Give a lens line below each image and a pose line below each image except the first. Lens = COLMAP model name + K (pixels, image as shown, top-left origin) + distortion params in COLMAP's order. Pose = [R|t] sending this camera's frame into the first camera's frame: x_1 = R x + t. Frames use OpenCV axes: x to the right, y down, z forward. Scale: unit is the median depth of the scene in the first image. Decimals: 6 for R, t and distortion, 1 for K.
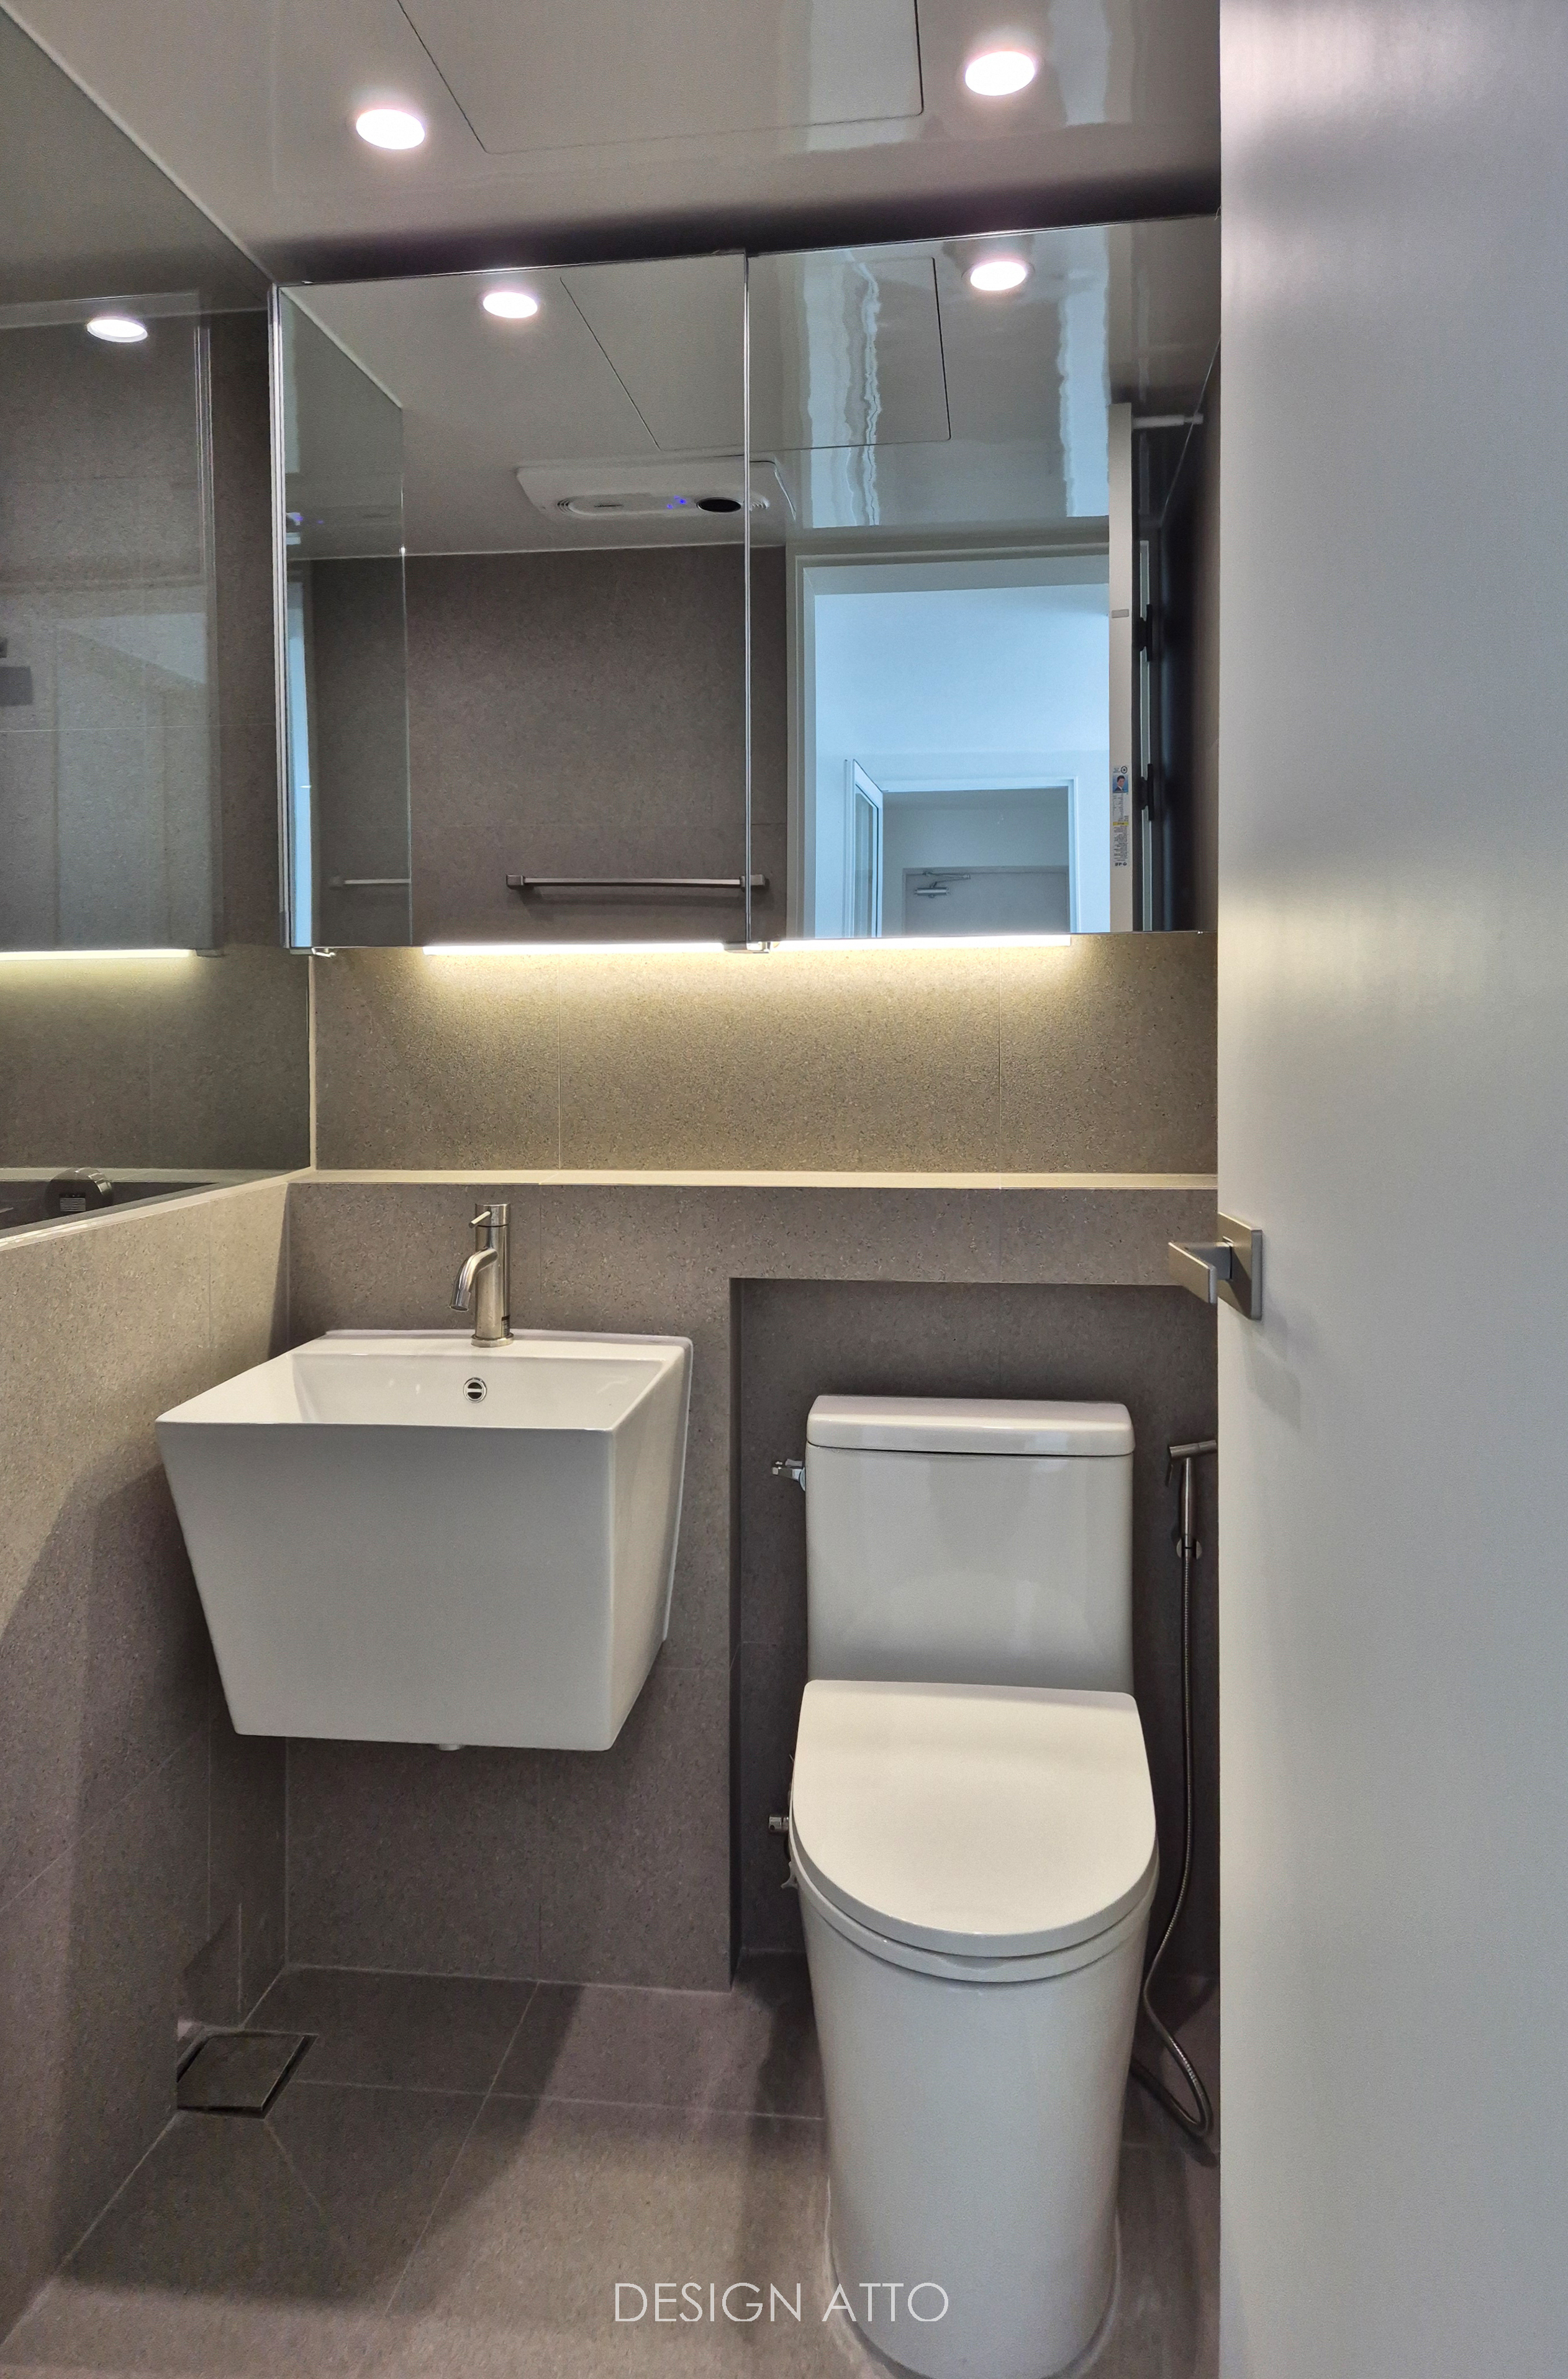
lens RADIAL K [[1546.5, 0, 835.2], [0, 1546.5, 1025.3], [0, 0, 1]] dist [-0.000488, -0.018509]
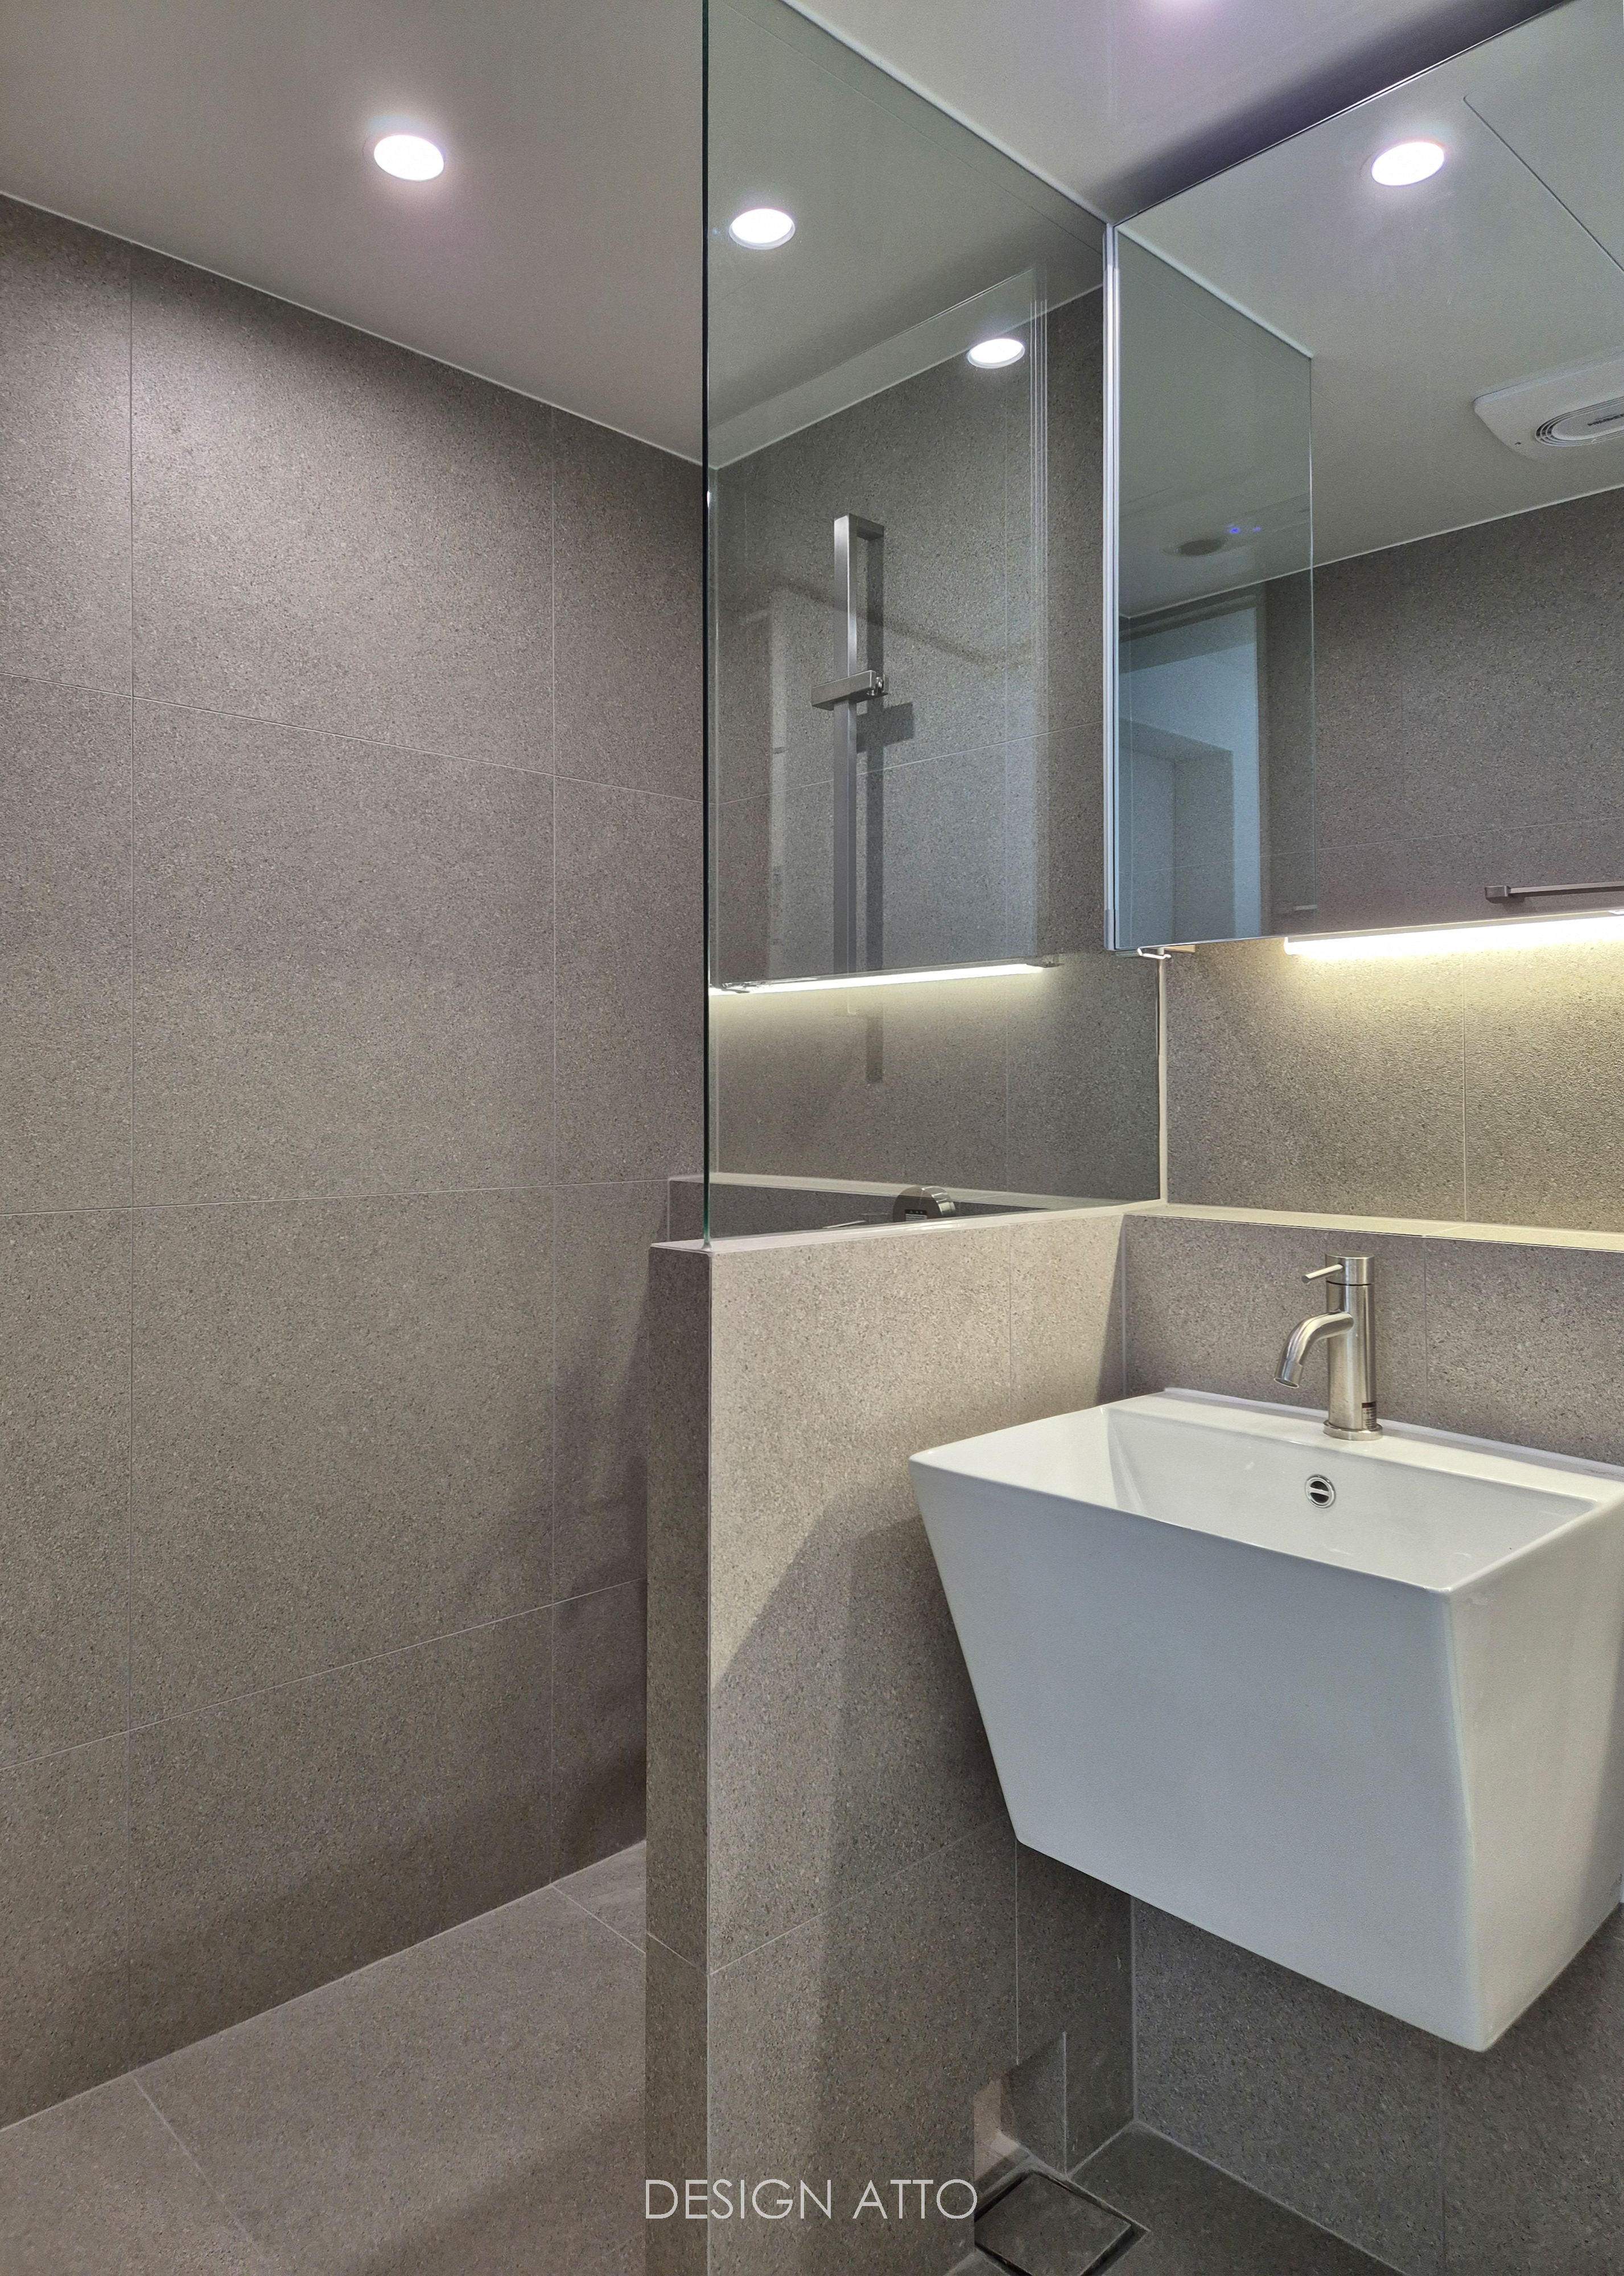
lens RADIAL K [[1471.6, 0, 676.3], [0, 1471.6, 1039.2], [0, 0, 1]] dist [0.054914, -0.042647]
pose [[0.735387, -0.017120, -0.677431, 0.040877], [-0.002543, 0.999604, -0.028023, 0.027231], [0.677642, 0.022330, 0.735052, 0.207722]]
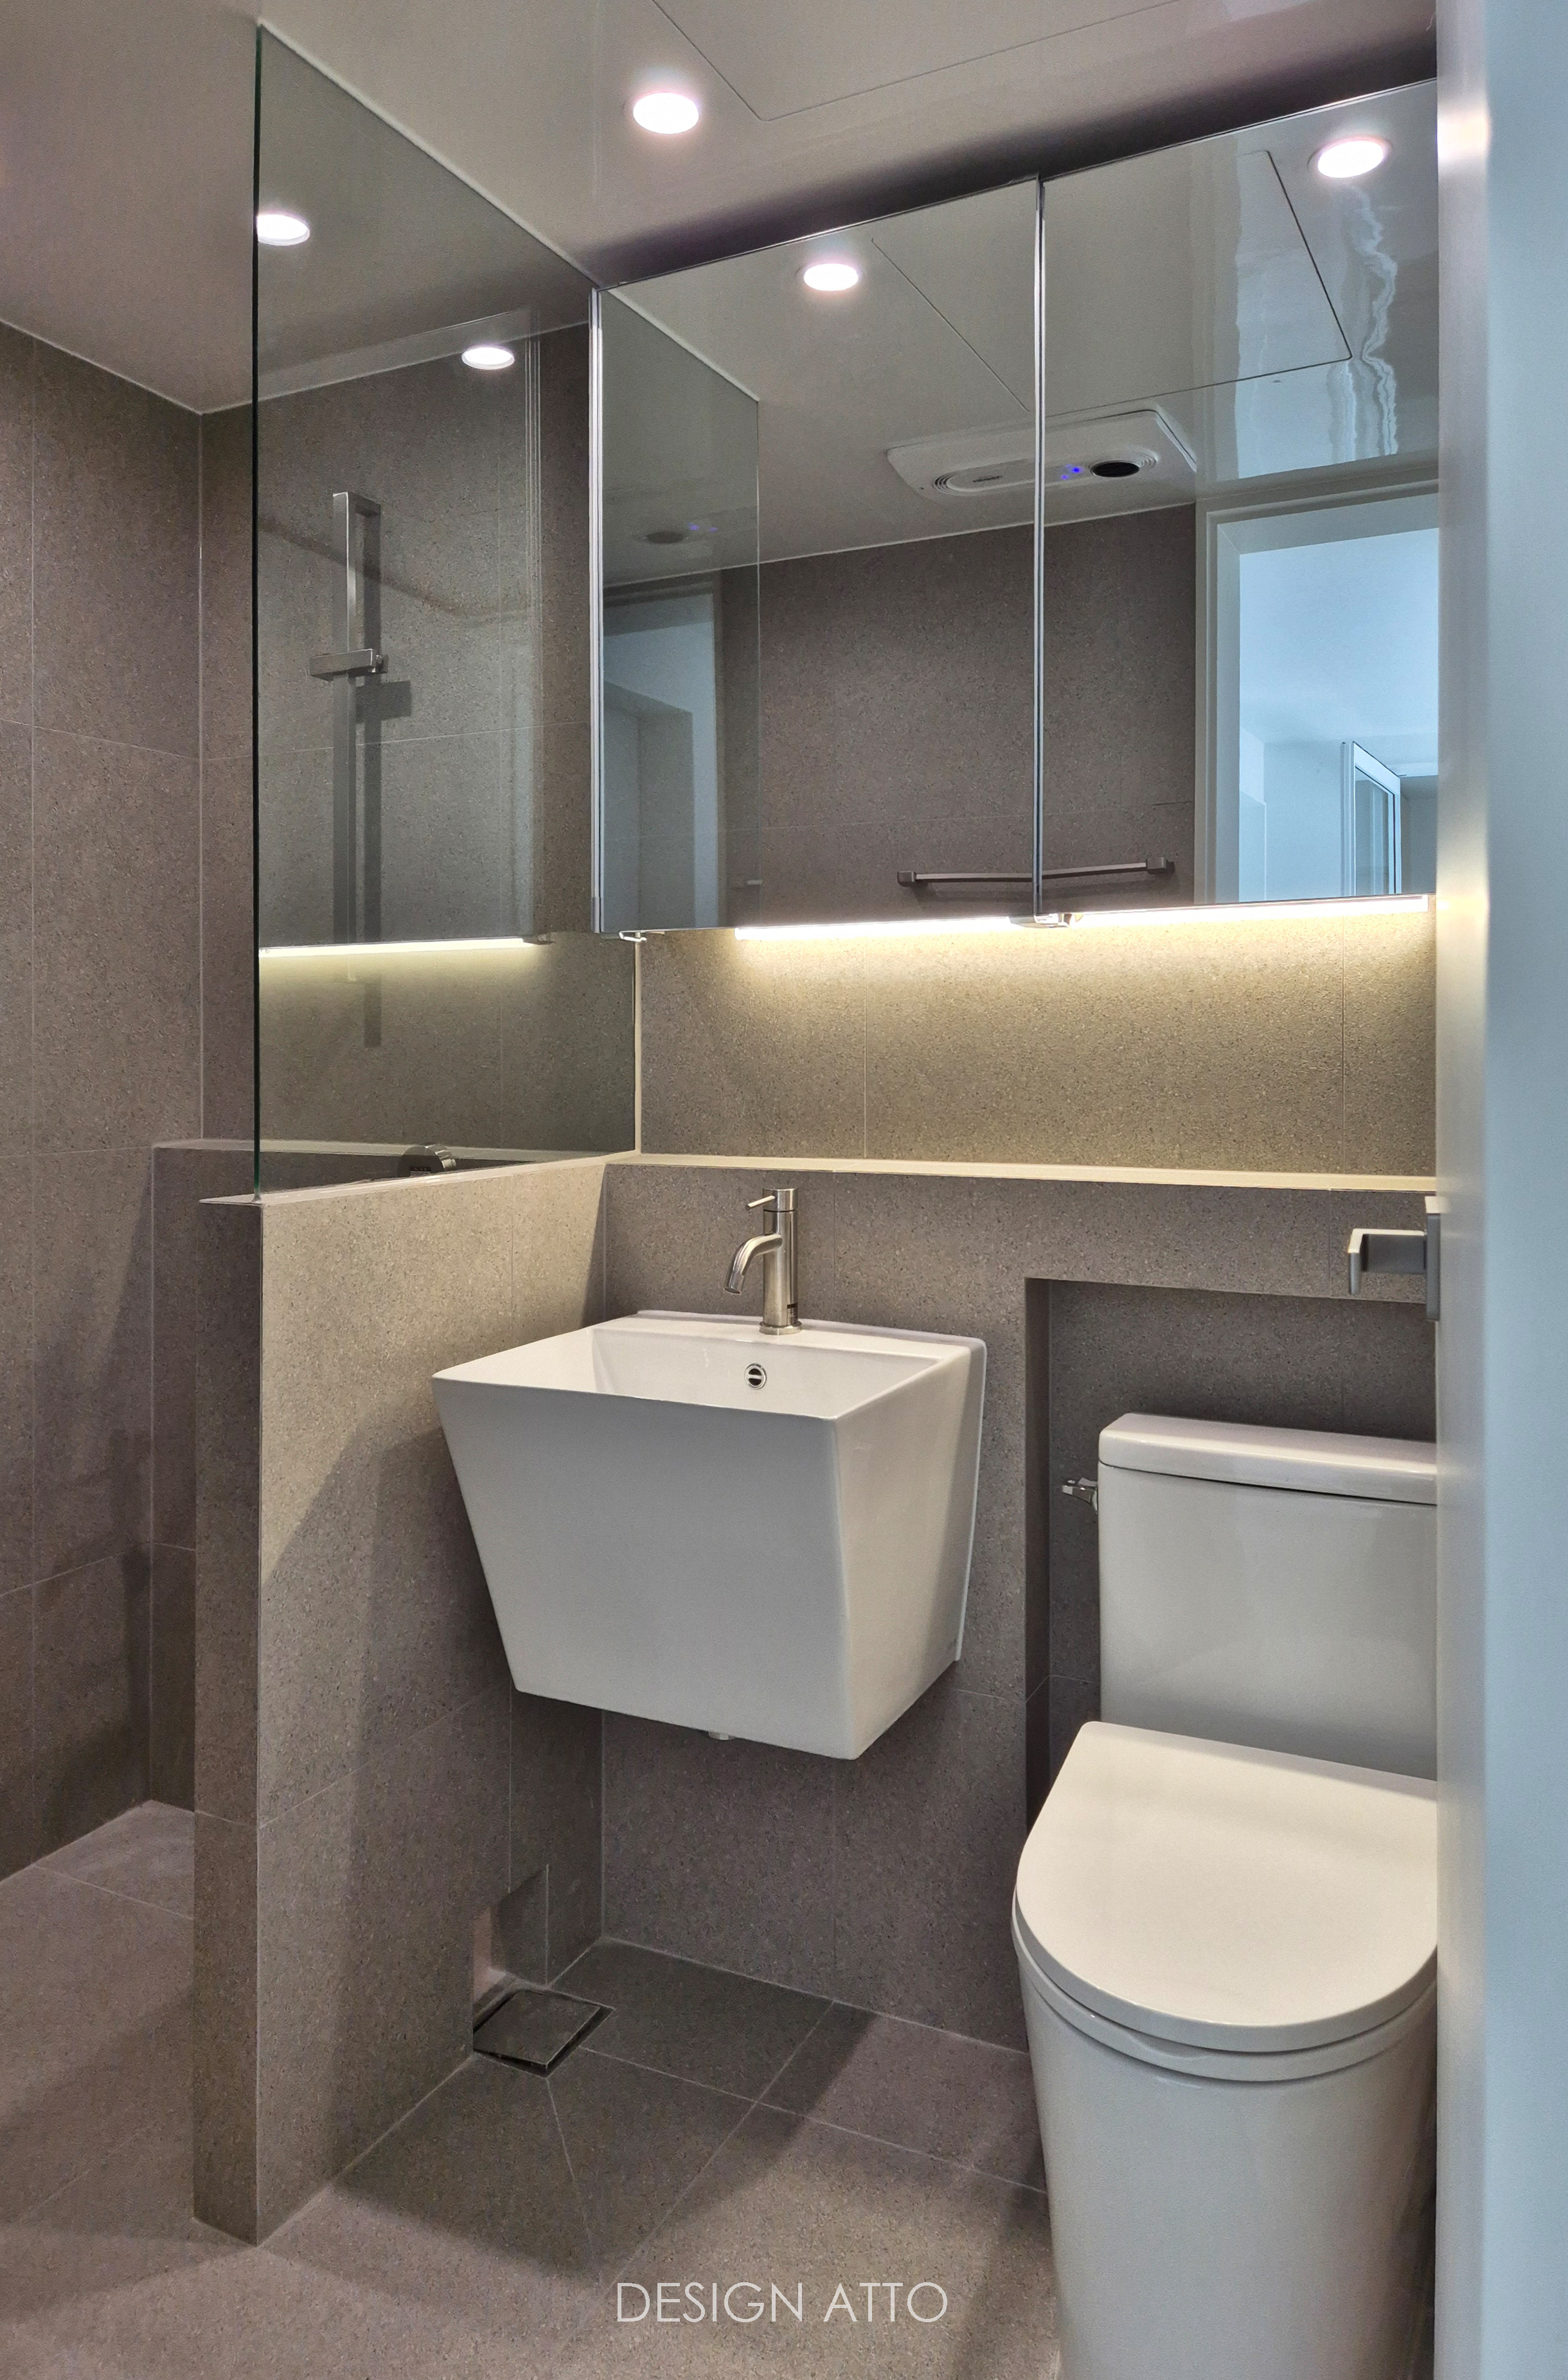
lens RADIAL K [[1613.5, 0, 751.0], [0, 1613.5, 1018.6], [0, 0, 1]] dist [-0.009078, -0.005968]
pose [[0.940075, -0.002072, -0.340963, 0.108396], [-0.002091, 0.999928, -0.011840, 0.020109], [0.340962, 0.011844, 0.940002, 0.033220]]
